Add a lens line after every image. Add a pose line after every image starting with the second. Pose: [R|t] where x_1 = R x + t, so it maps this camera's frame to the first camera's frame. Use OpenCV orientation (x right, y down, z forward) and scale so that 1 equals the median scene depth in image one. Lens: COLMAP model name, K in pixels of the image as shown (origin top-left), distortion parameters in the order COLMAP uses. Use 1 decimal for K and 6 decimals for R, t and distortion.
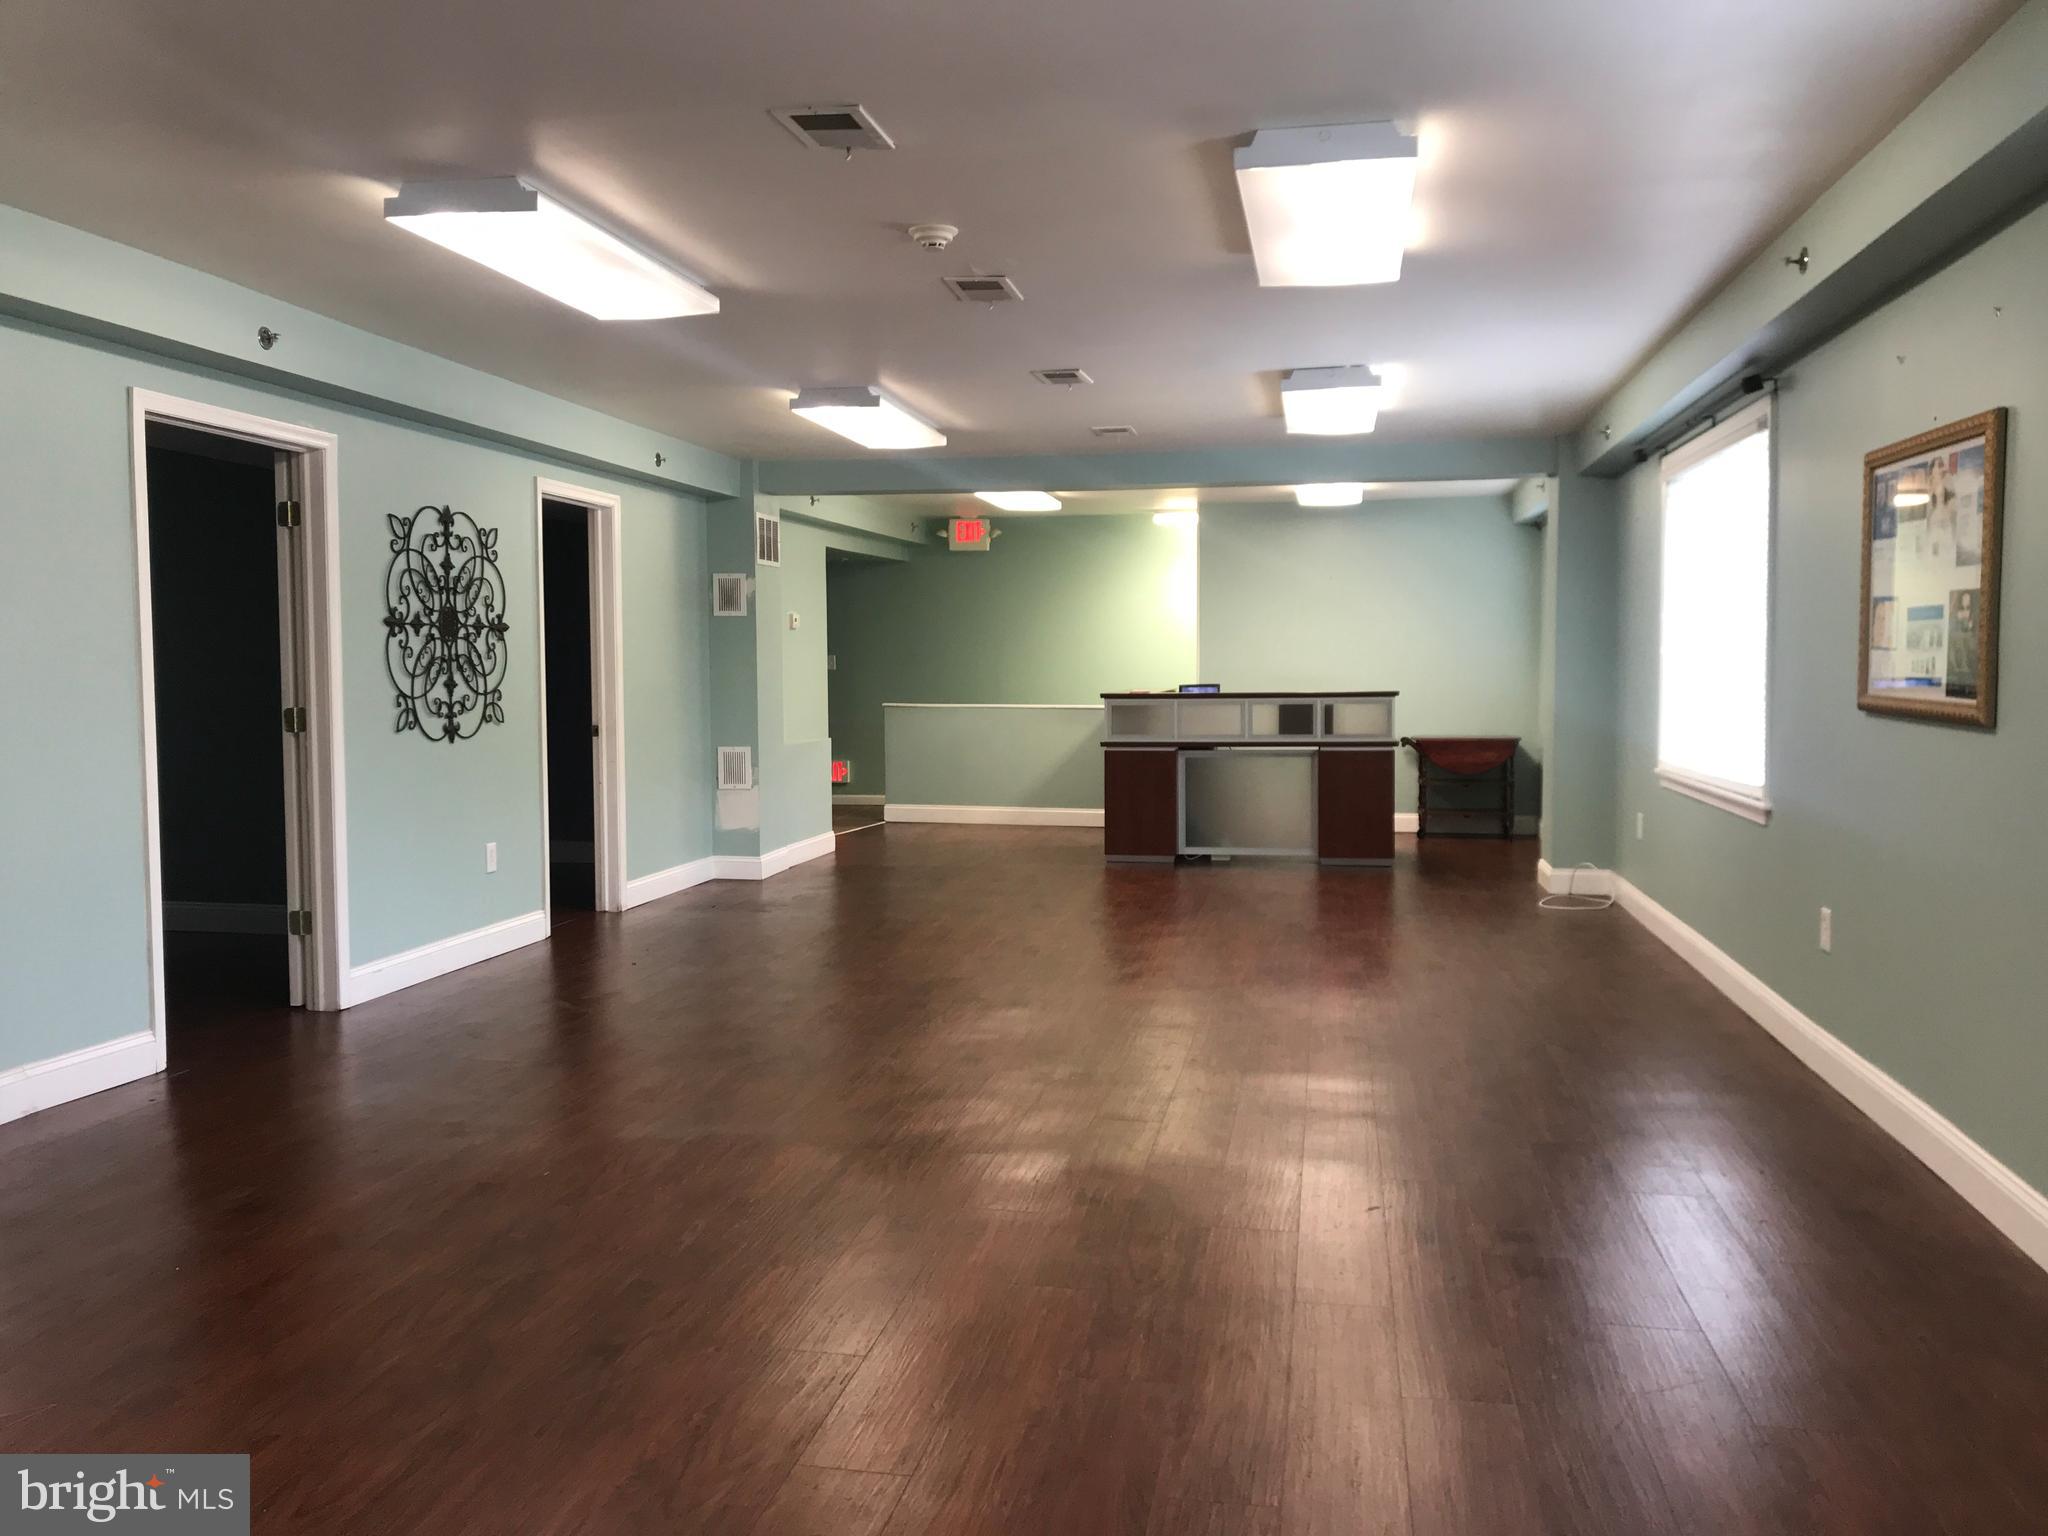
lens RADIAL K [[1676.3, 0, 1026.2], [0, 1676.3, 759.8], [0, 0, 1]] dist [0.090019, -0.128627]
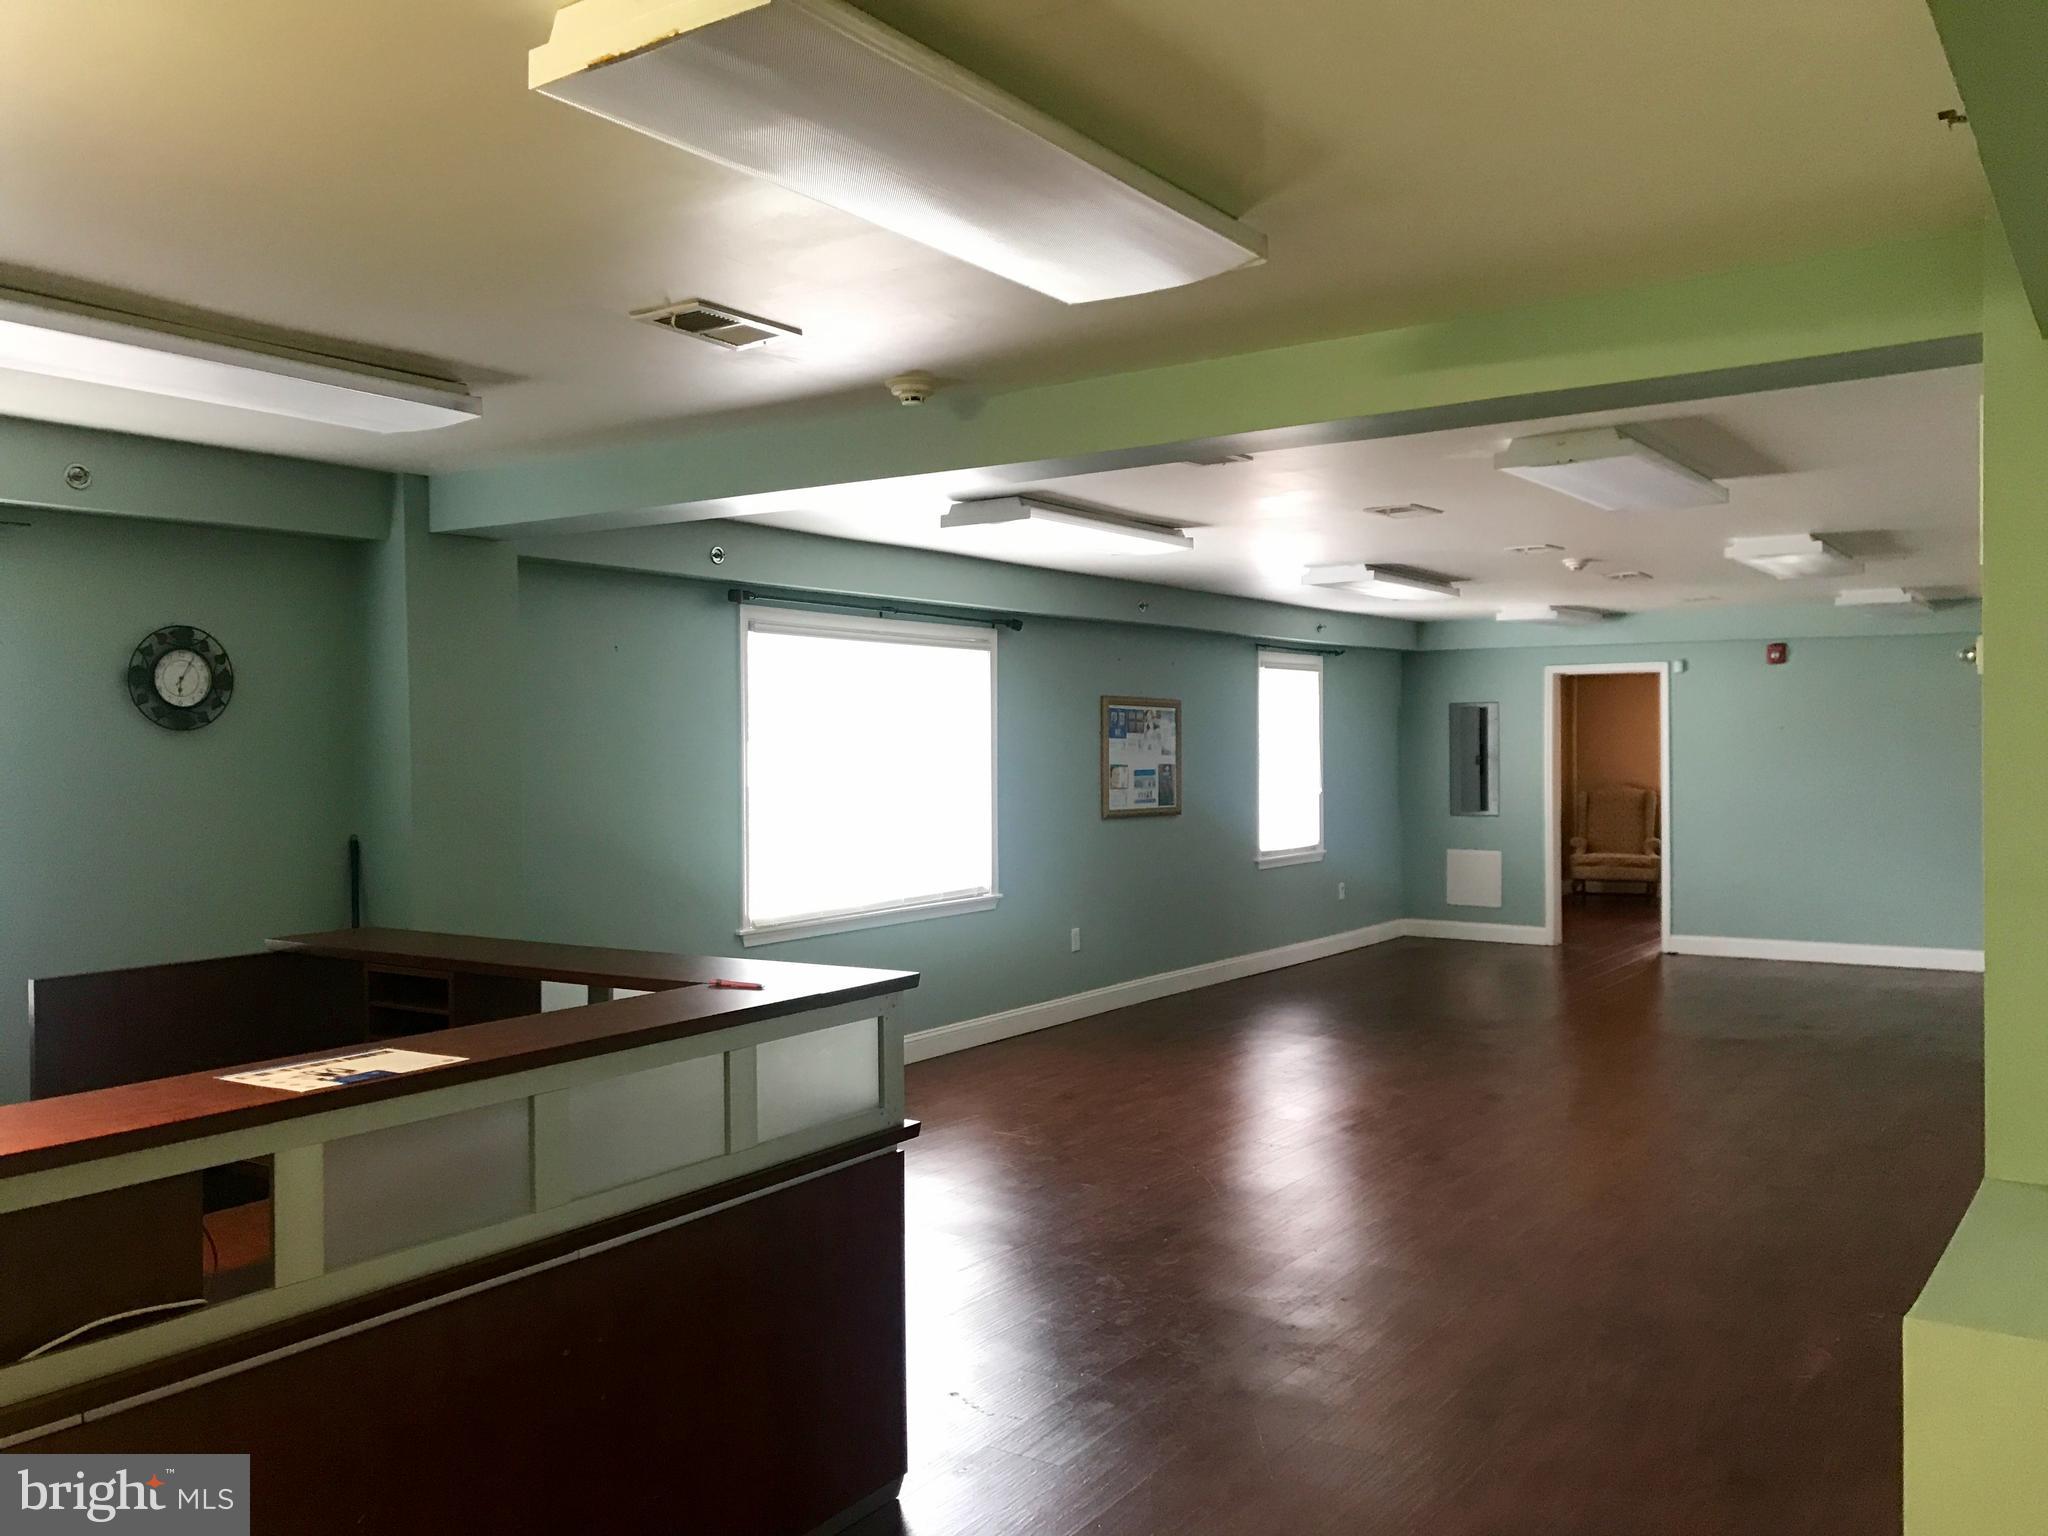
lens RADIAL K [[1676.3, 0, 1014.3], [0, 1676.3, 759.8], [0, 0, 1]] dist [0.090019, -0.128627]
pose [[-0.914604, 0.013677, 0.404120, -0.164539], [0.041232, 0.997373, 0.059561, -0.158024], [-0.402244, 0.071137, -0.912765, 2.021581]]
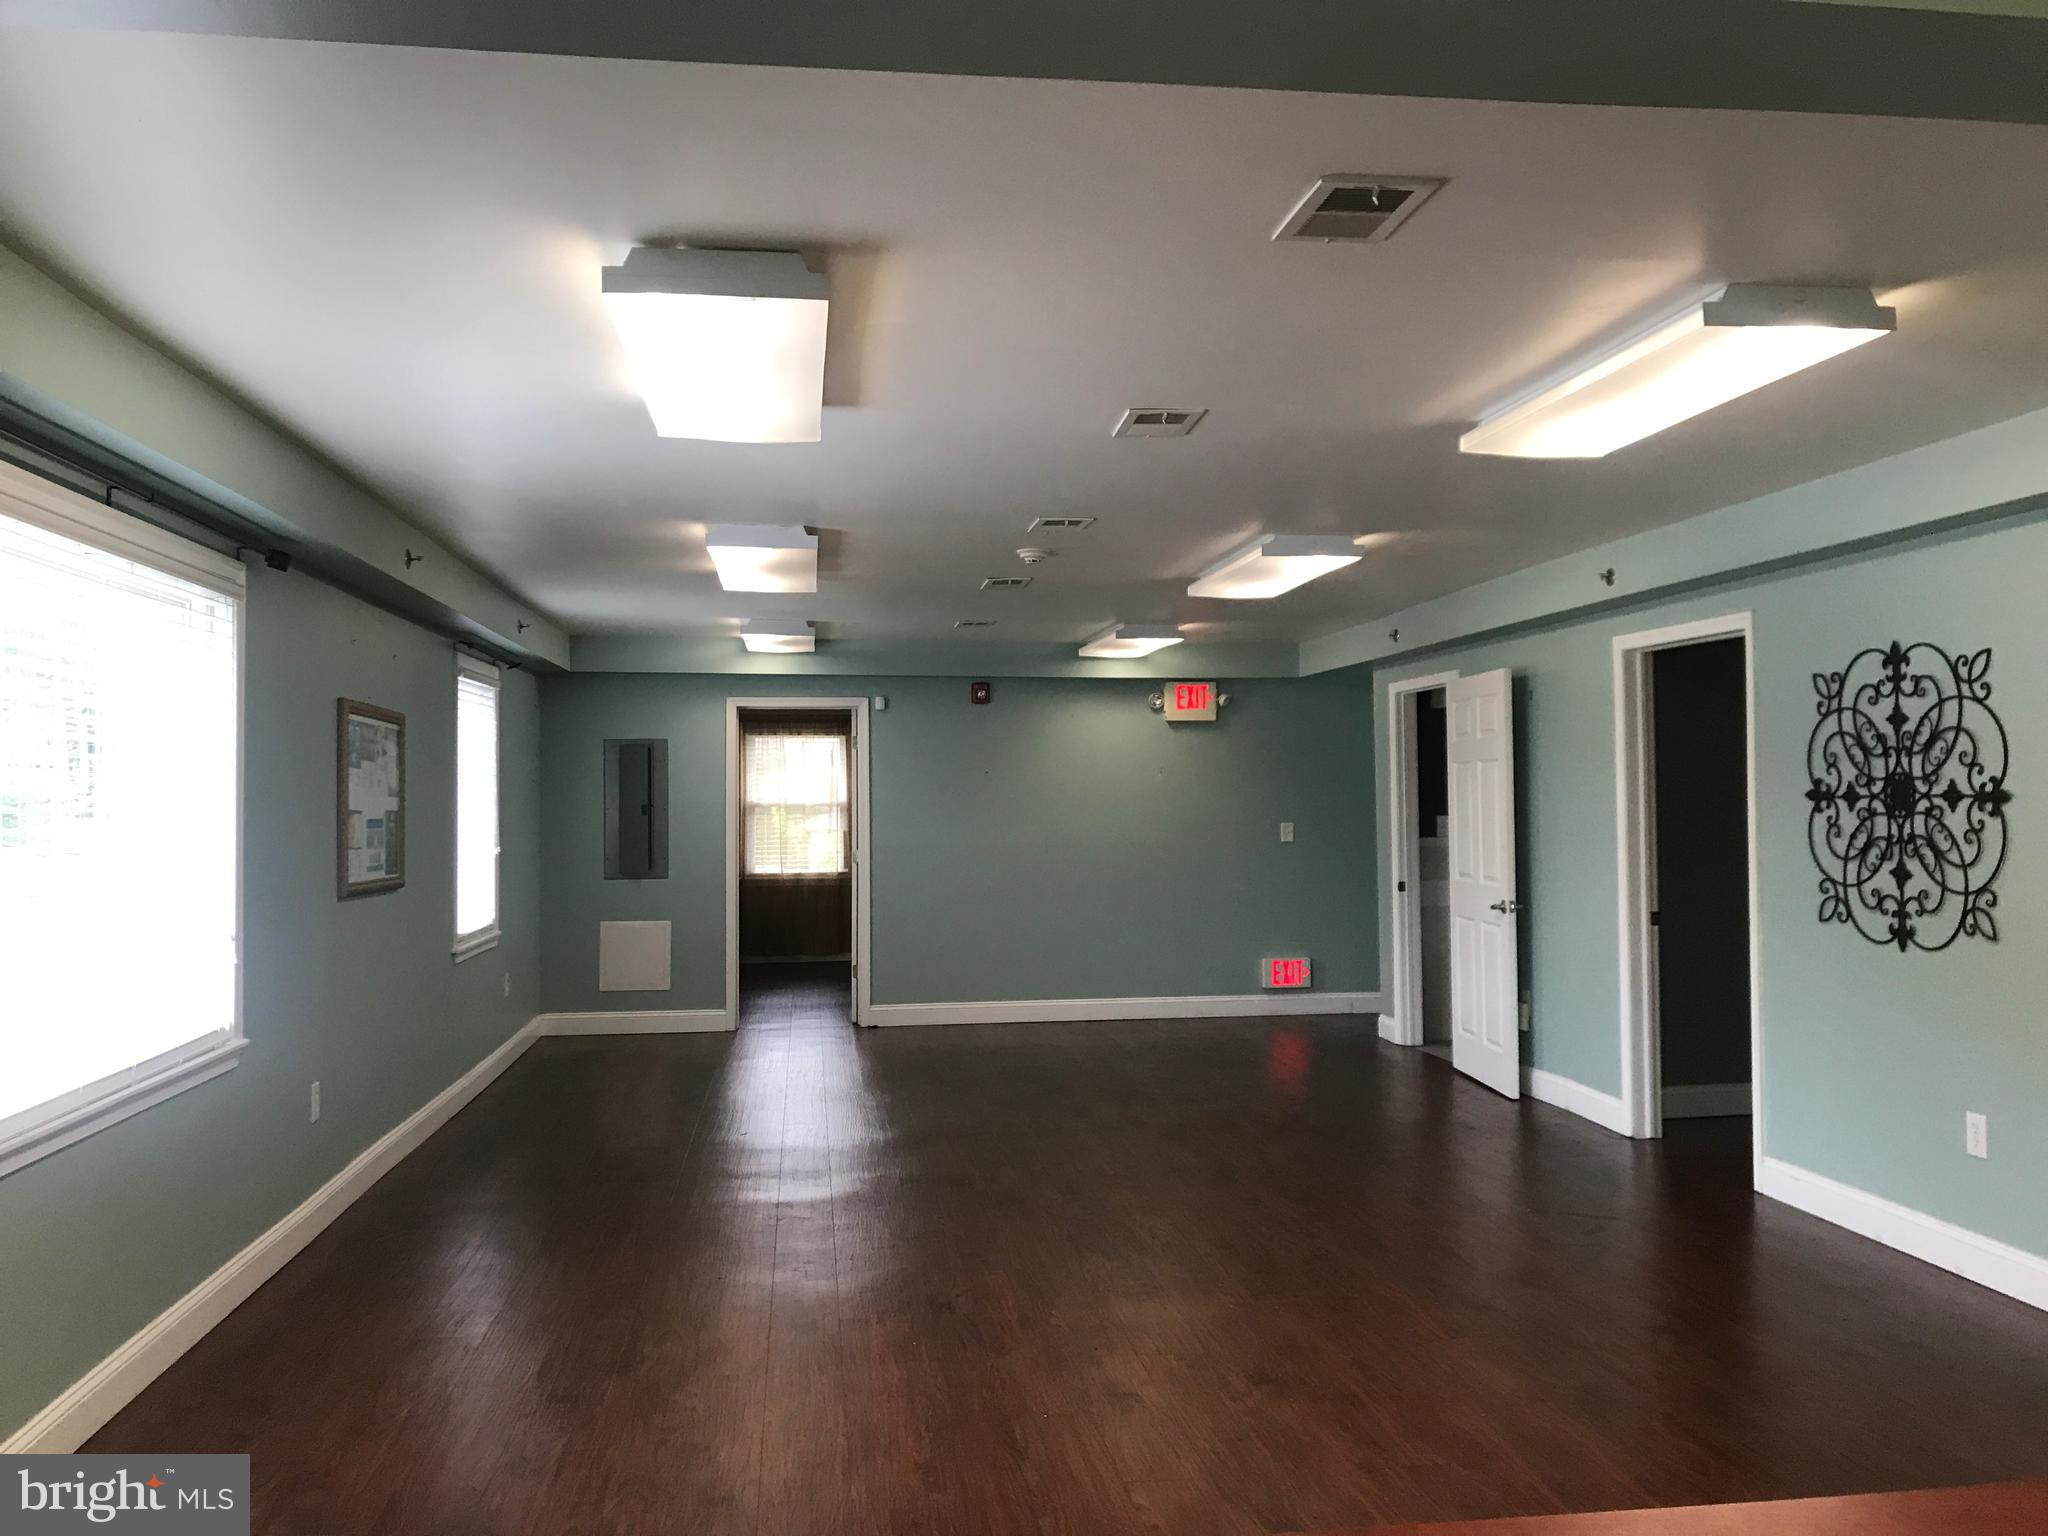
lens RADIAL K [[1676.3, 0, 1040.5], [0, 1676.3, 761.9], [0, 0, 1]] dist [0.090019, -0.128627]
pose [[-0.947465, 0.008094, -0.319757, 0.278959], [-0.004215, 0.999277, 0.037785, -0.125912], [0.319832, 0.037147, -0.946746, 1.646940]]
